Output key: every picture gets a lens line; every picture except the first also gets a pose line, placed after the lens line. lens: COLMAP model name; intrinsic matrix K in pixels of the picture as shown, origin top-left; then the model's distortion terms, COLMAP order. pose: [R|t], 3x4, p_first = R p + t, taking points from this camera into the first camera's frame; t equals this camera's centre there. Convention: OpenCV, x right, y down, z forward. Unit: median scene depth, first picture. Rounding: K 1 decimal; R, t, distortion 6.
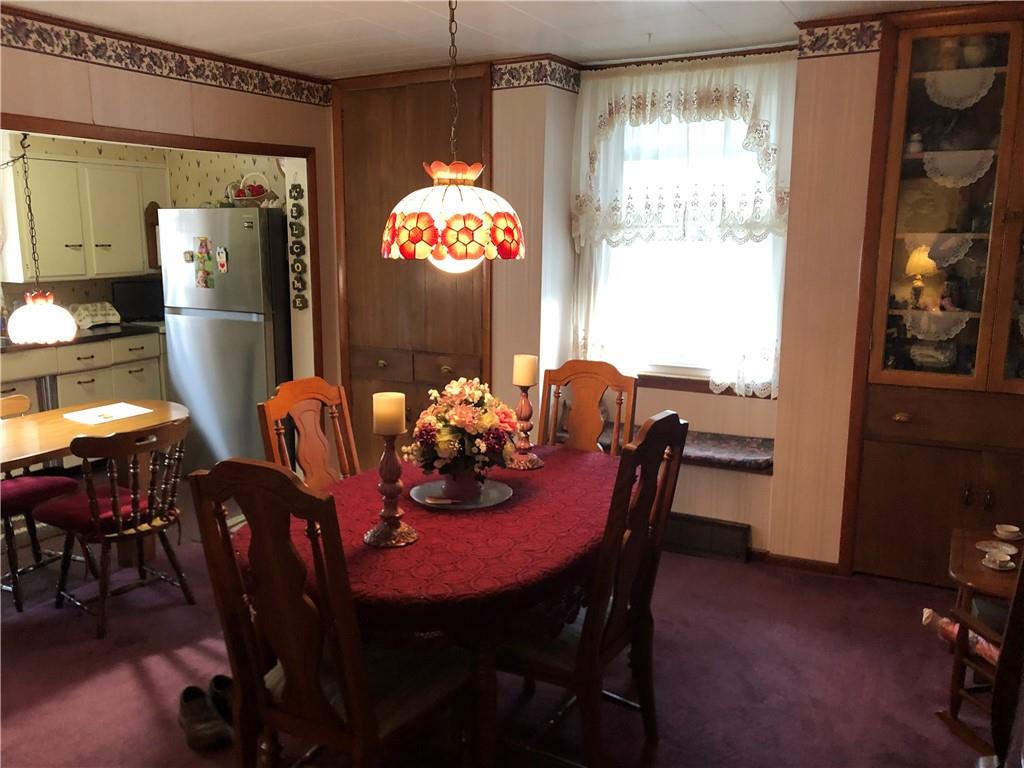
lens RADIAL K [[854.8, 0, 512.0], [0, 854.8, 384.0], [0, 0, 1]] dist [0.012754, 0.003793]
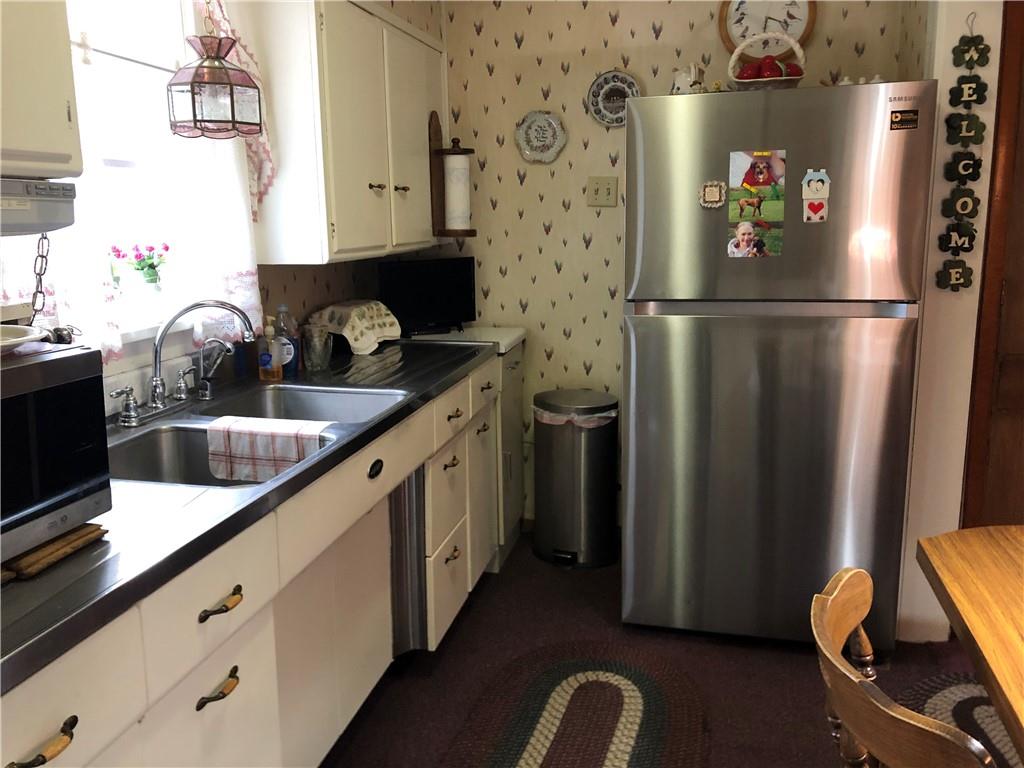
lens RADIAL K [[854.8, 0, 512.0], [0, 854.8, 384.0], [0, 0, 1]] dist [0.012754, 0.003793]
pose [[0.964332, -0.073839, 0.254188, -0.637643], [0.071398, 0.997270, 0.018830, -0.059313], [-0.254884, -0.000010, 0.966972, 0.572858]]
